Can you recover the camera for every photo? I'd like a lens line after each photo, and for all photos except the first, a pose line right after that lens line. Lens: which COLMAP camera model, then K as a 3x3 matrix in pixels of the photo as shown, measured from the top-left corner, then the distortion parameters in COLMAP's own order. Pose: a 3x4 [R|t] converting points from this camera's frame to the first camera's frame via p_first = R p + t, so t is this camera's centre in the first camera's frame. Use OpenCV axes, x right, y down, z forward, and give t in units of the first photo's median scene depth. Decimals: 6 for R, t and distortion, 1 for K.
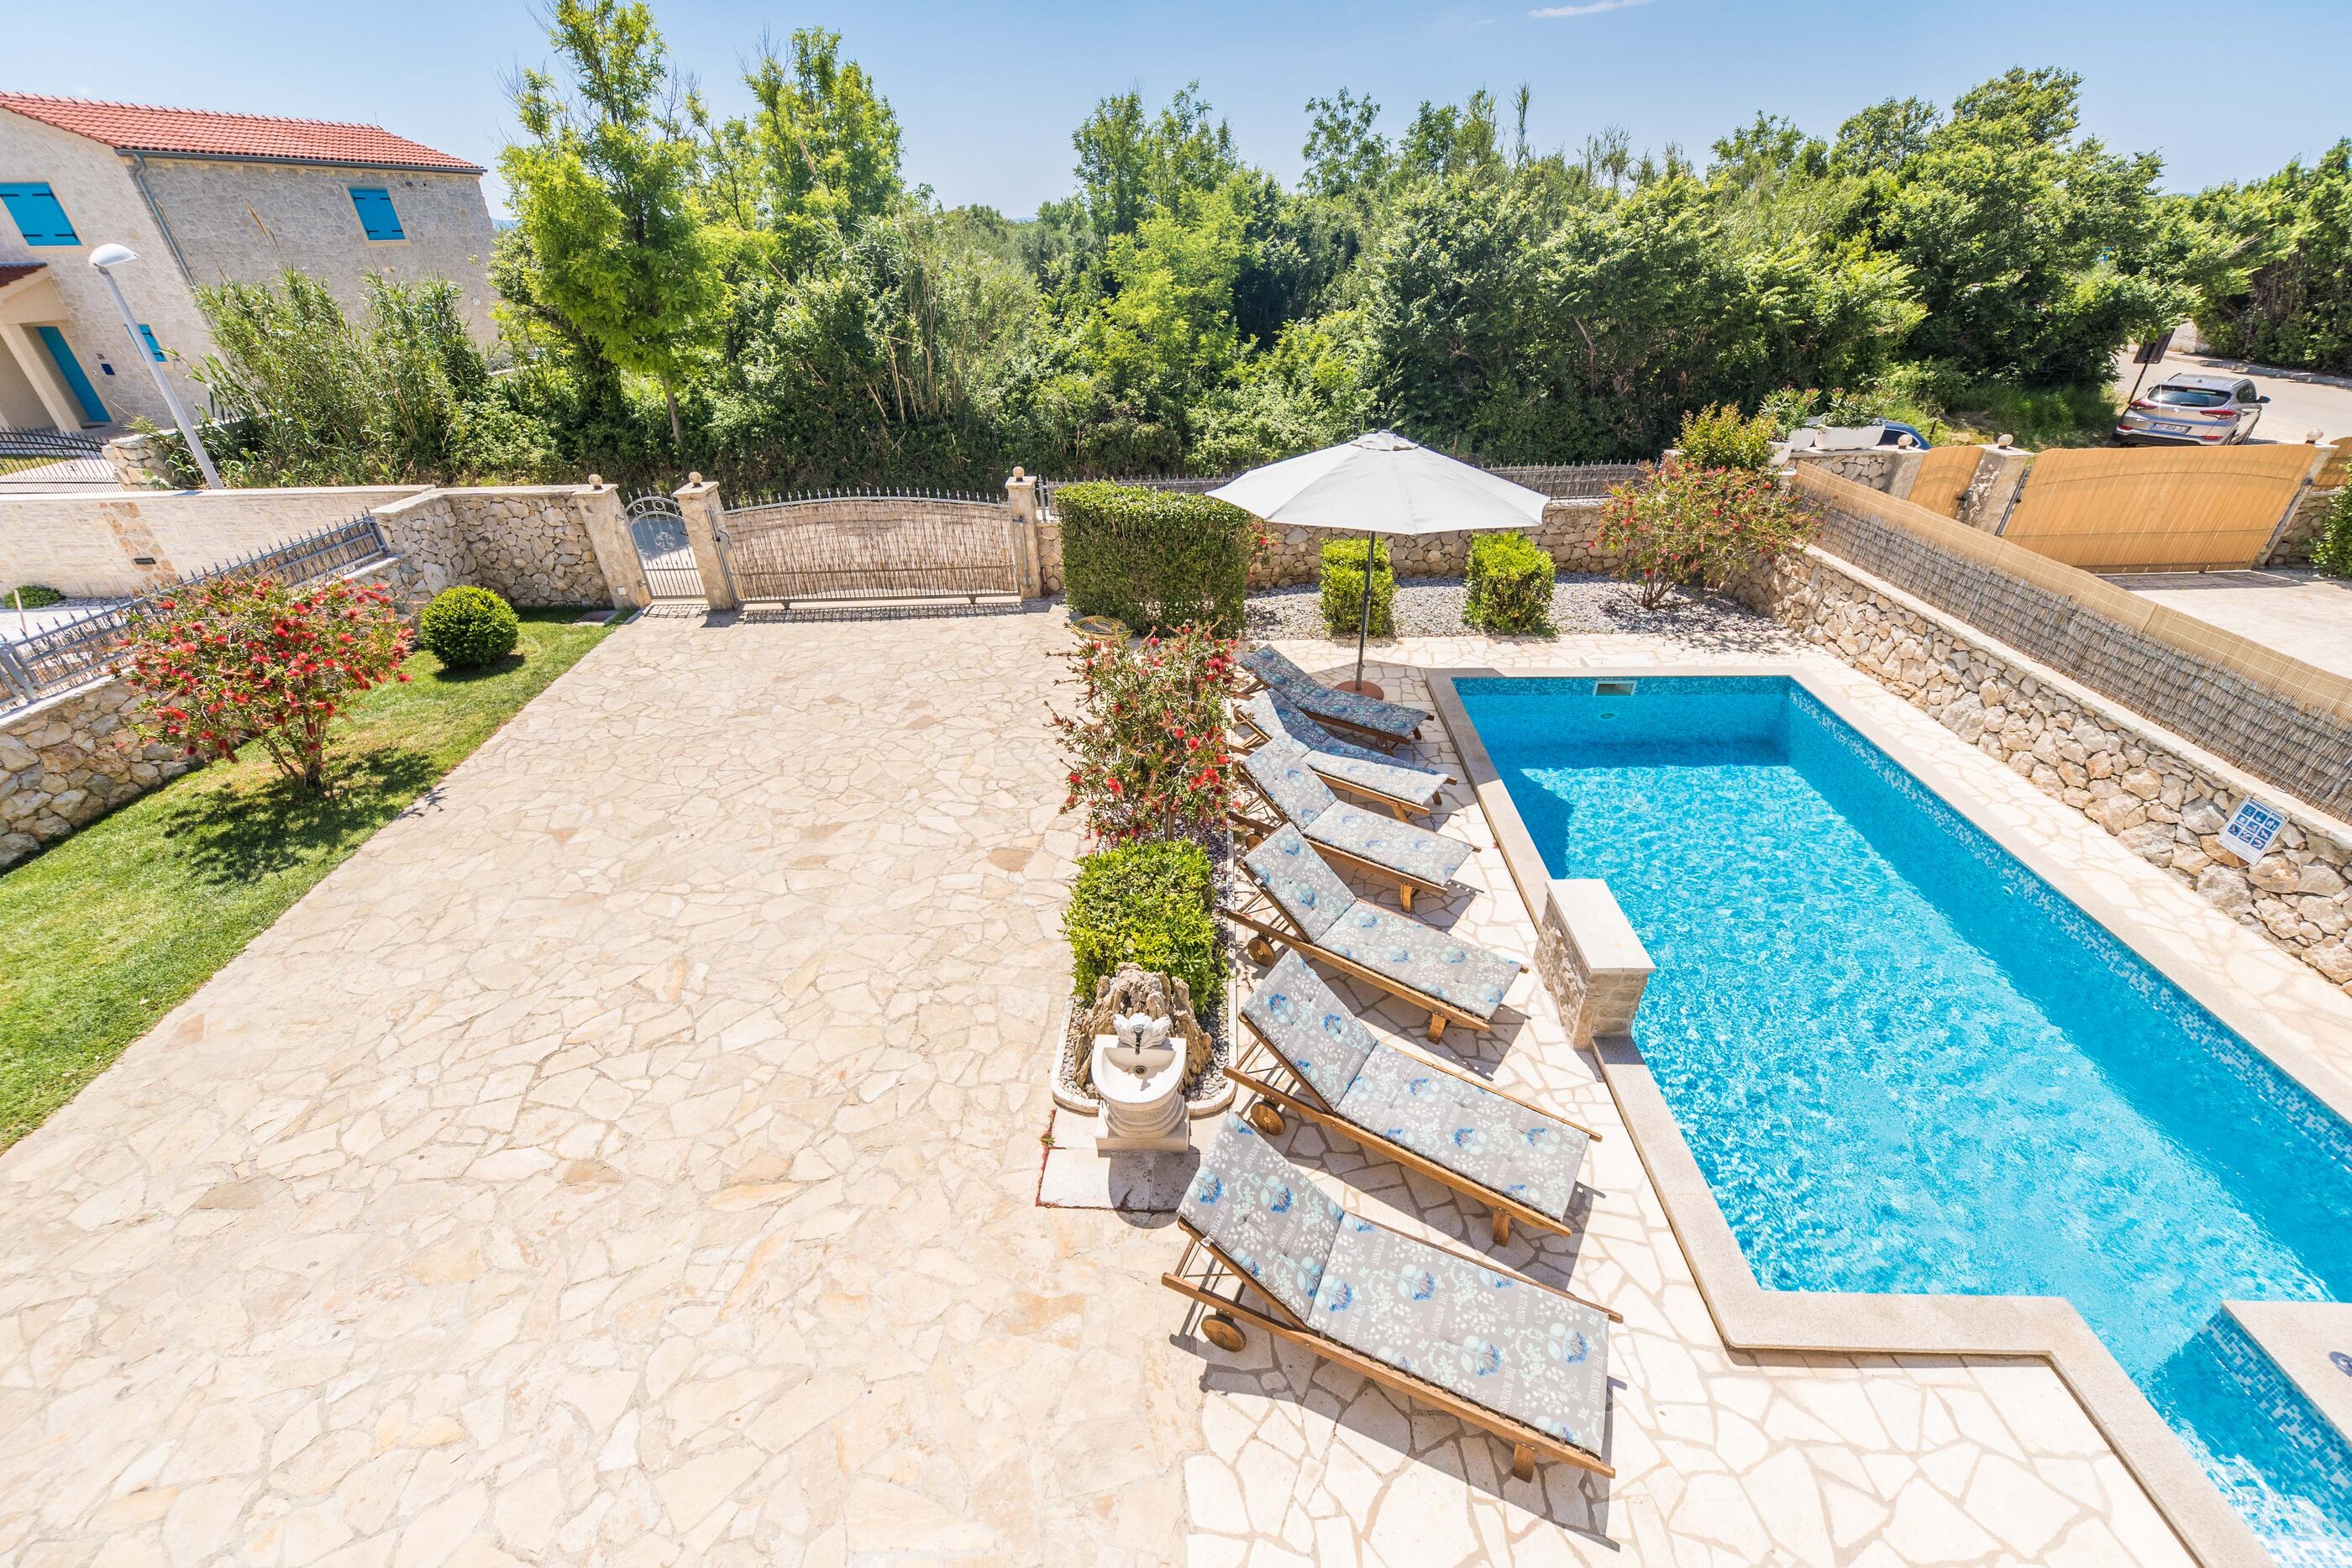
lens RADIAL K [[941.2, 0, 1193.3], [0, 941.2, 795.1], [0, 0, 1]] dist [0.016210, -0.003465]
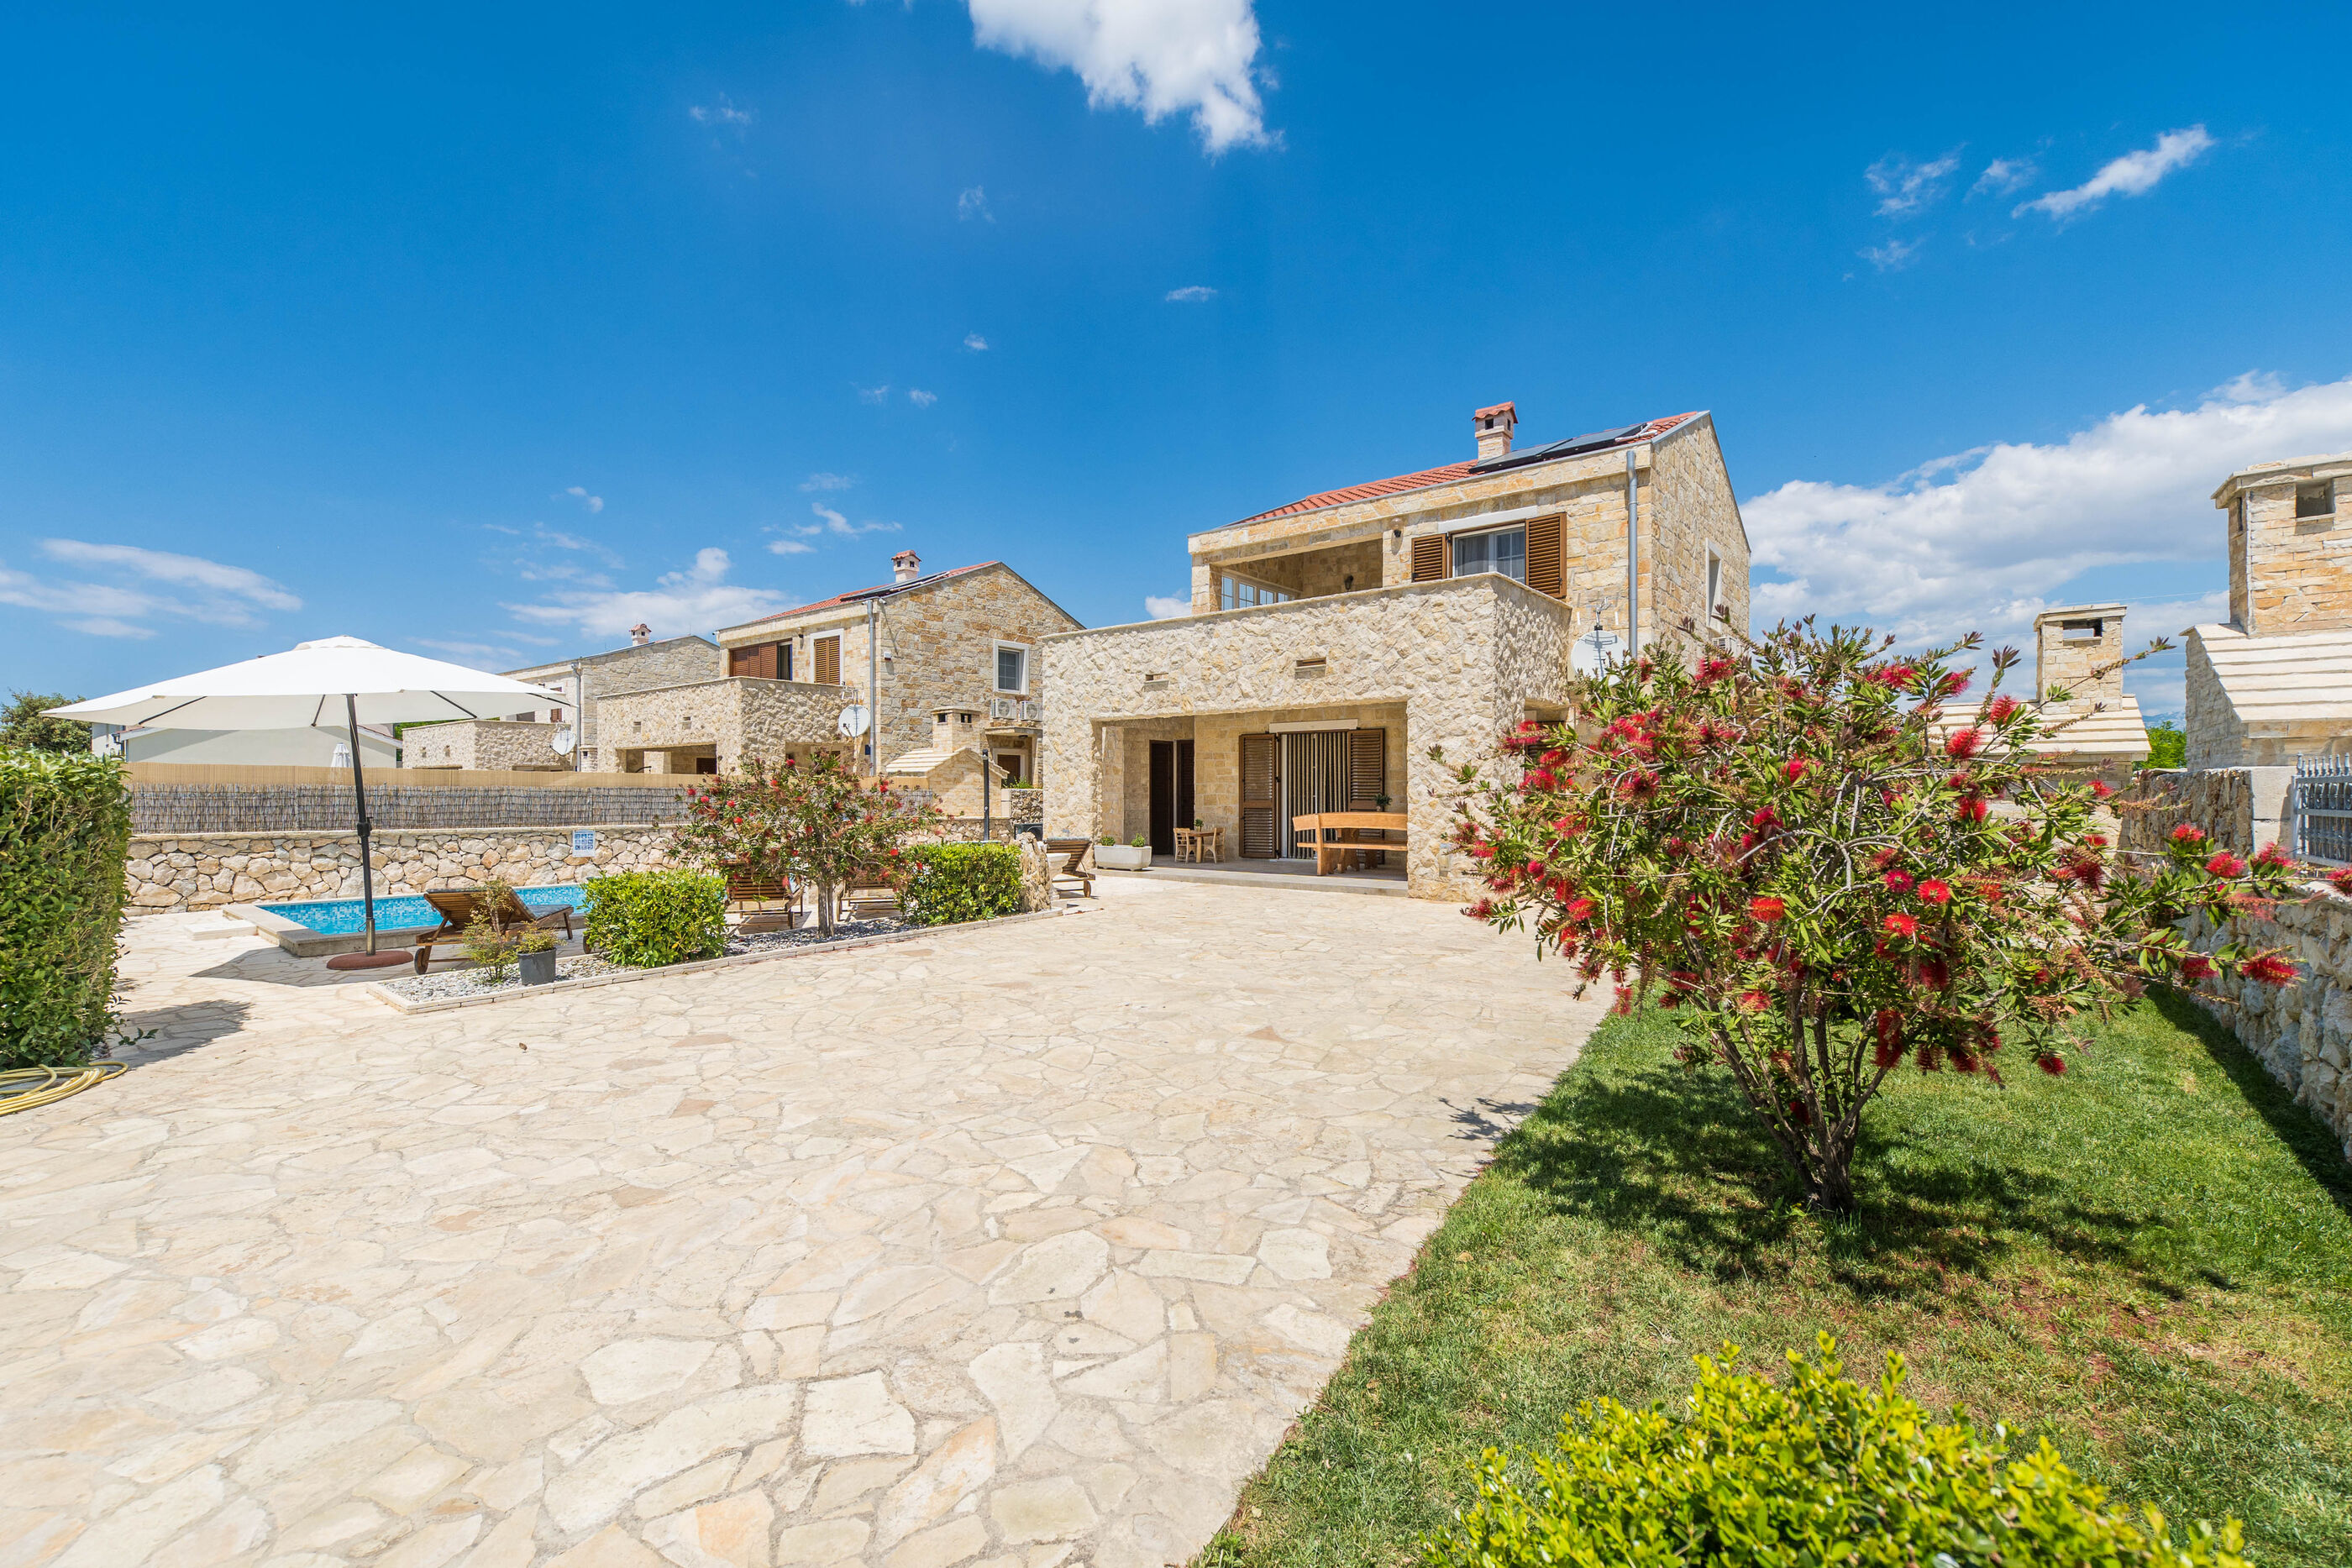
lens RADIAL K [[997.3, 0, 1192.2], [0, 997.3, 790.8], [0, 0, 1]] dist [0.013384, -0.001928]
pose [[-0.796726, 0.019645, 0.604022, -0.985089], [0.329857, 0.851601, 0.407396, -0.390765], [-0.506382, 0.523823, -0.684972, 1.325777]]
